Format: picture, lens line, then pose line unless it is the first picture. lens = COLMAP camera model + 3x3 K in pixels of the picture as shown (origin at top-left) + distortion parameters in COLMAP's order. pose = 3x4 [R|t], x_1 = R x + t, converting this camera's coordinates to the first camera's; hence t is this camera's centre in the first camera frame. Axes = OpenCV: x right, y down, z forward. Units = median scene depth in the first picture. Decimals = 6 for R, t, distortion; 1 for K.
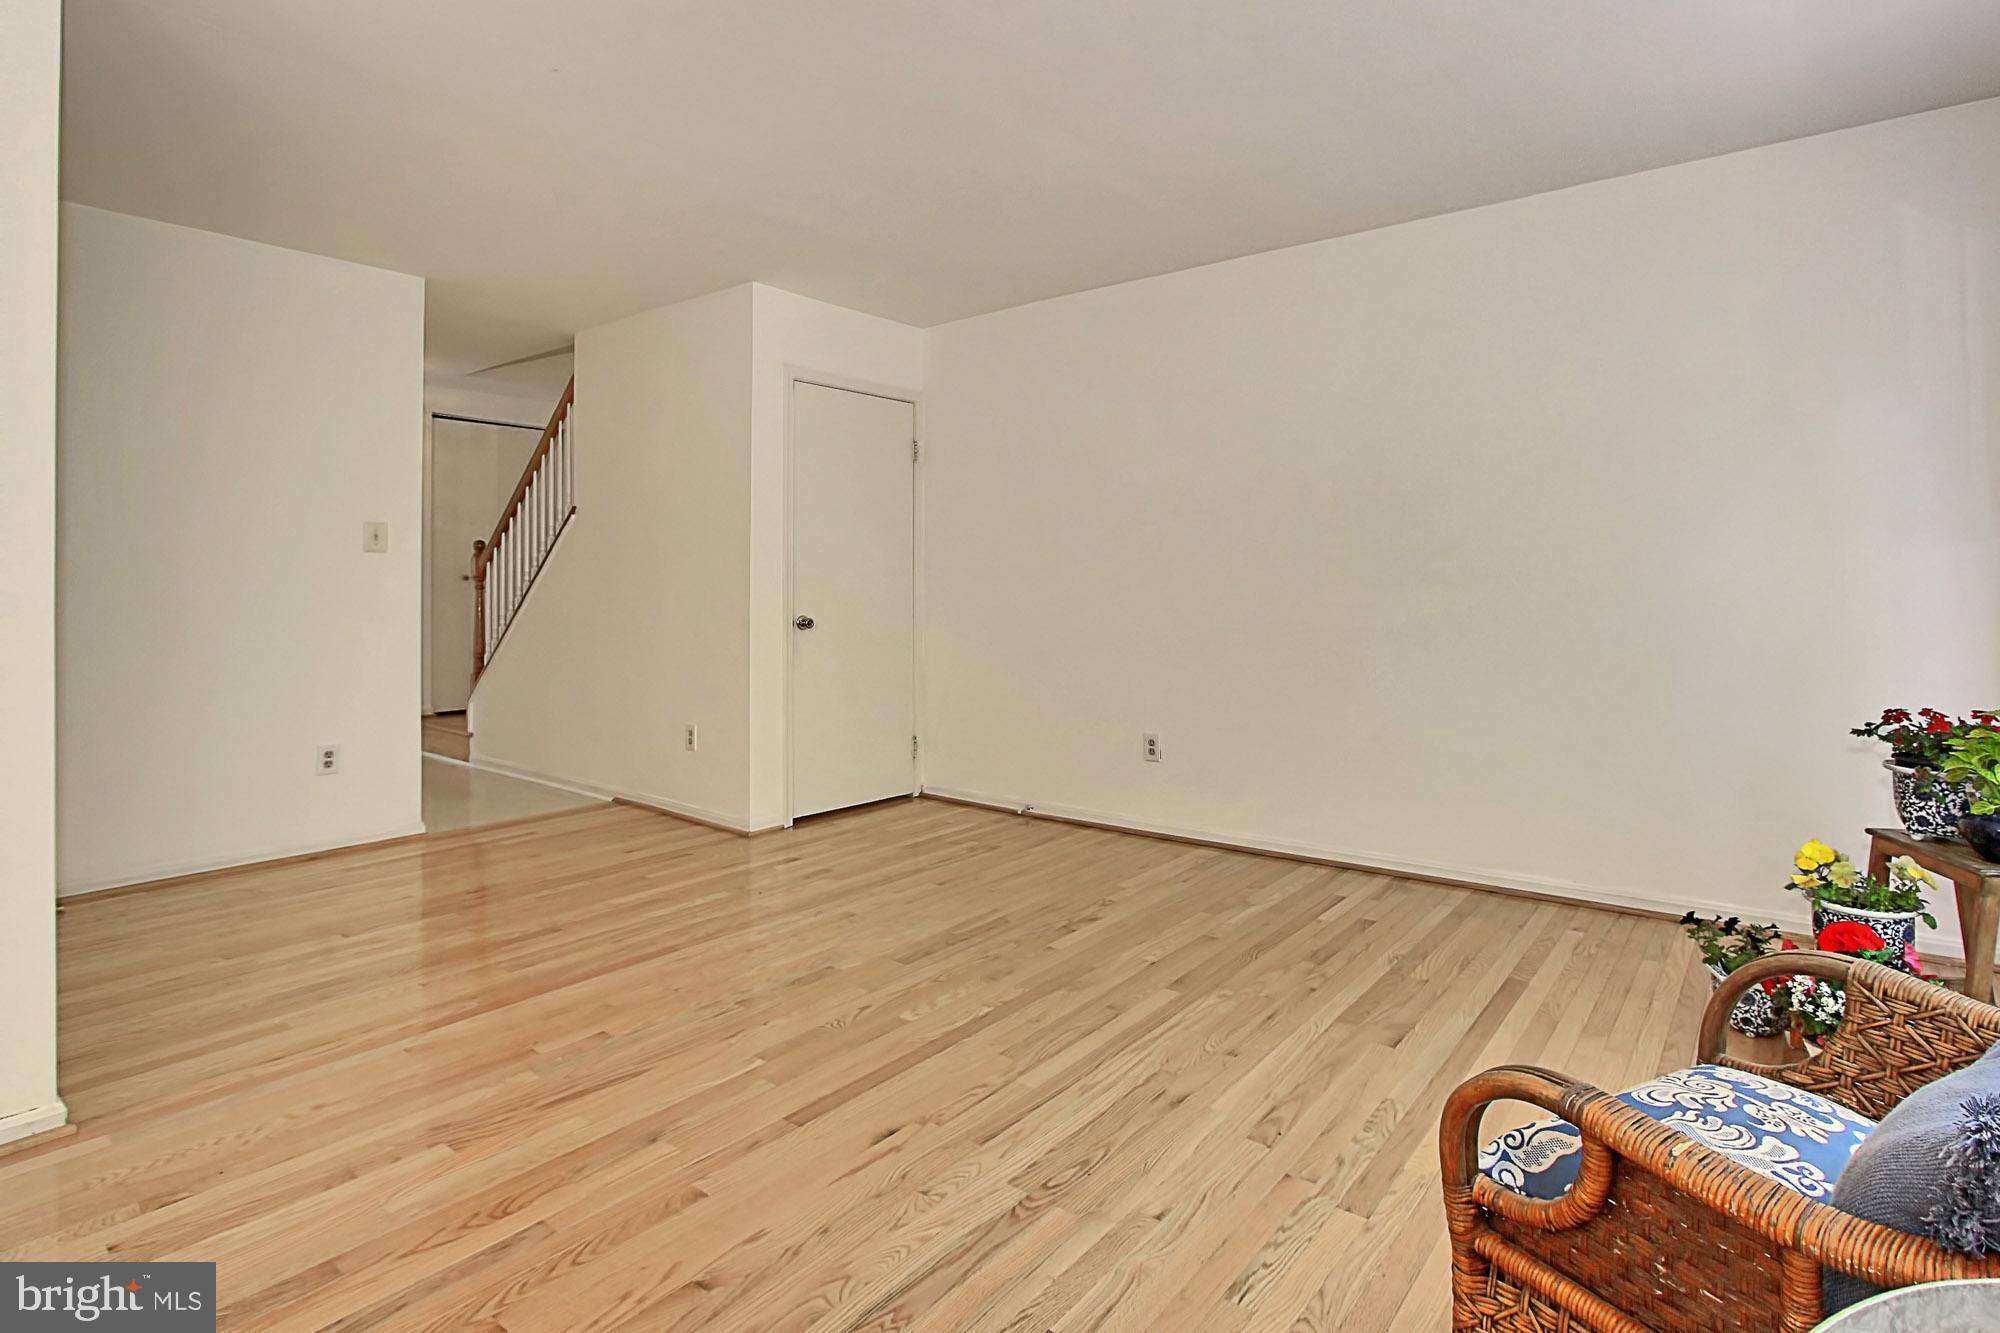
lens RADIAL K [[966.1, 0, 941.5], [0, 966.1, 570.3], [0, 0, 1]] dist [-0.026010, 0.003803]
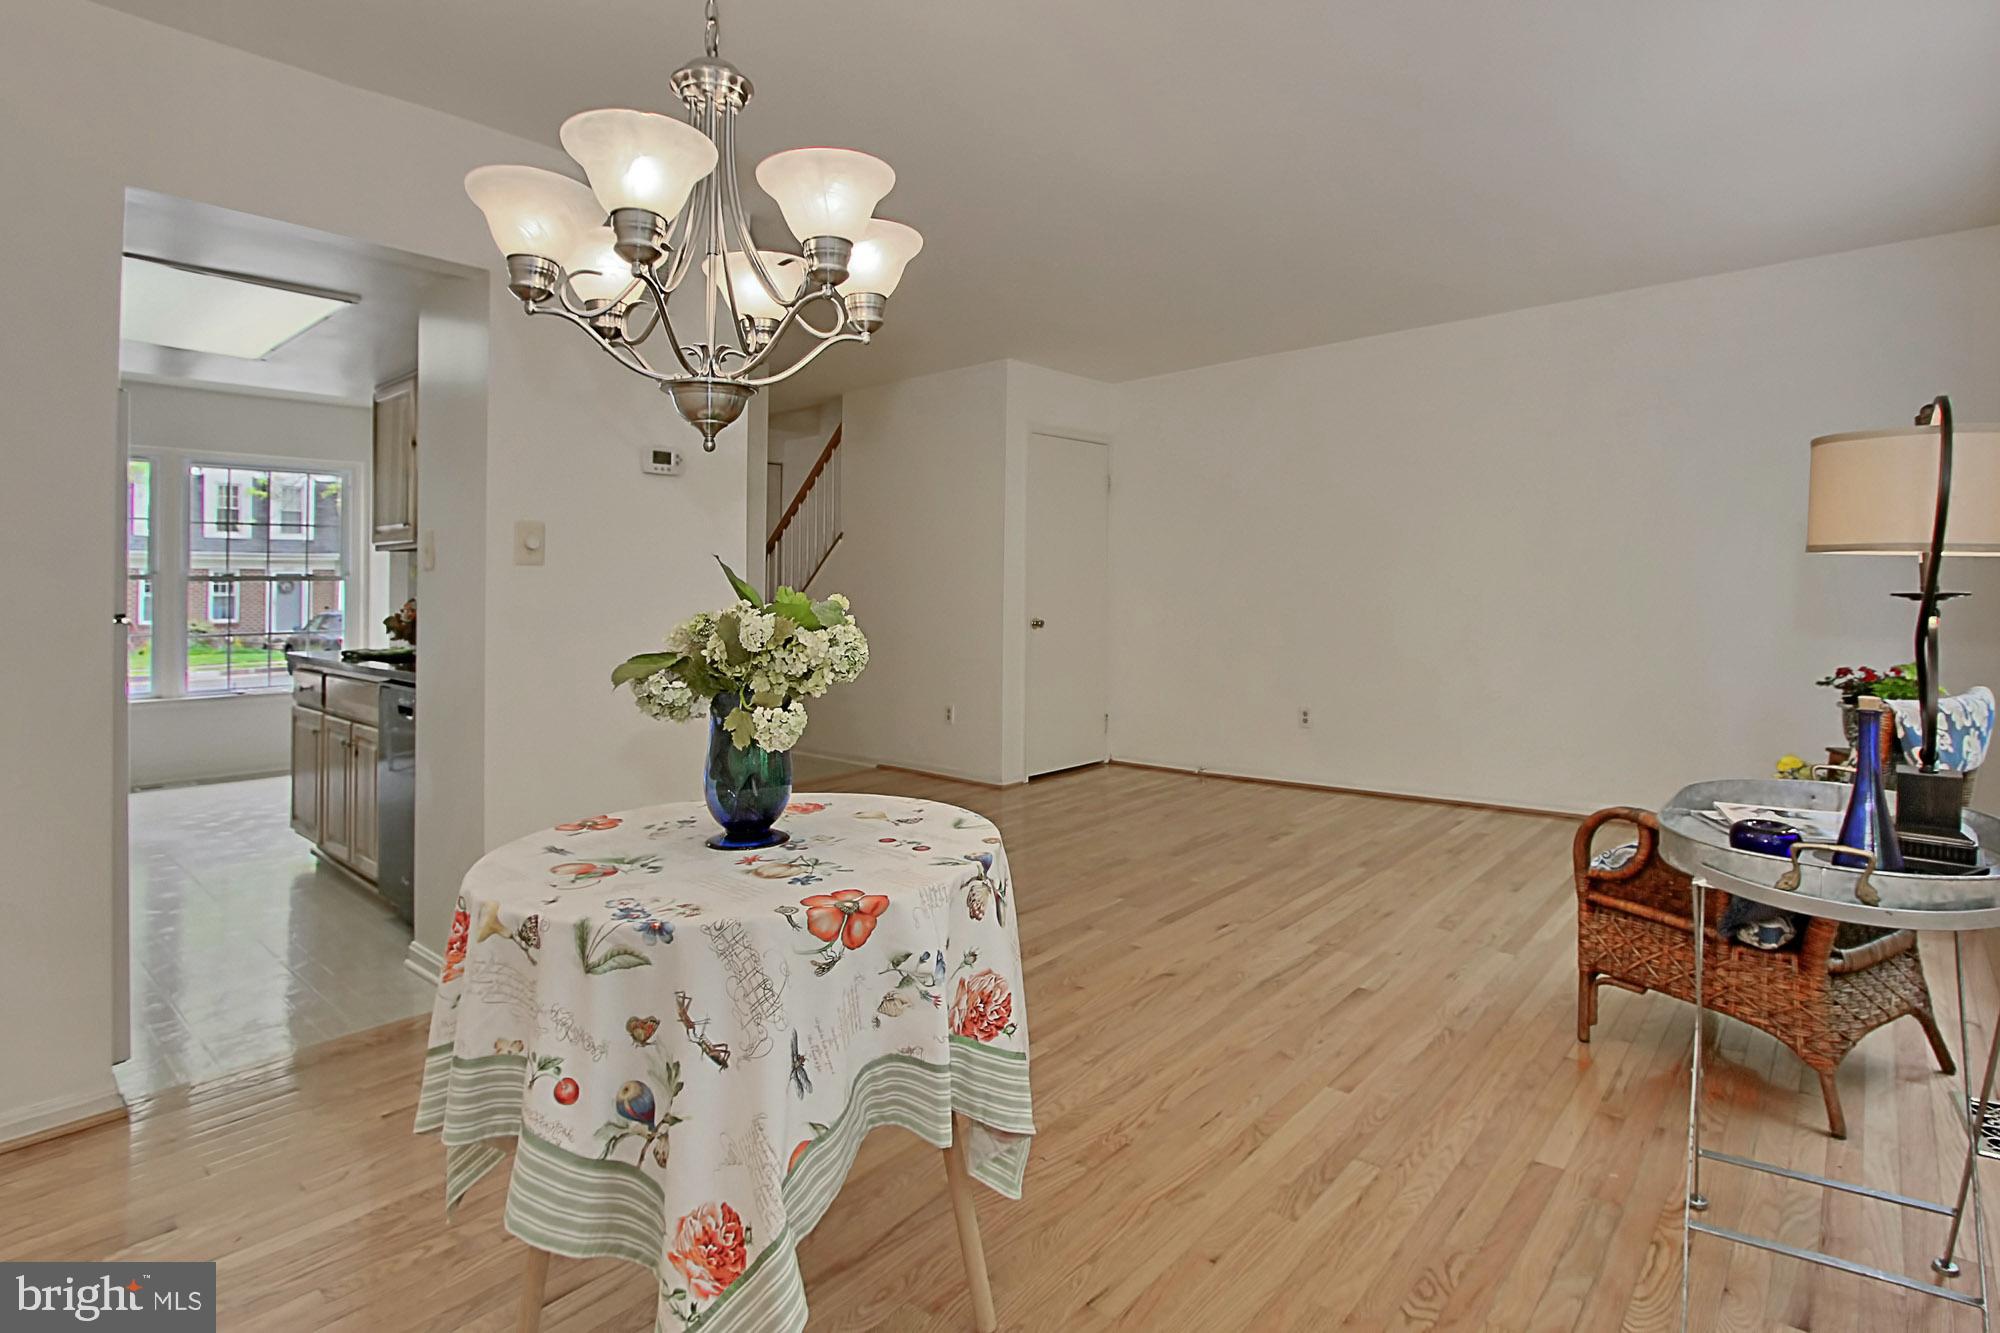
lens RADIAL K [[966.1, 0, 1020.8], [0, 966.1, 621.0], [0, 0, 1]] dist [-0.026010, 0.003803]
pose [[0.999810, -0.013064, 0.014487, -0.335999], [0.012360, 0.998785, 0.047698, -0.017365], [-0.015093, -0.047510, 0.998757, -0.500829]]
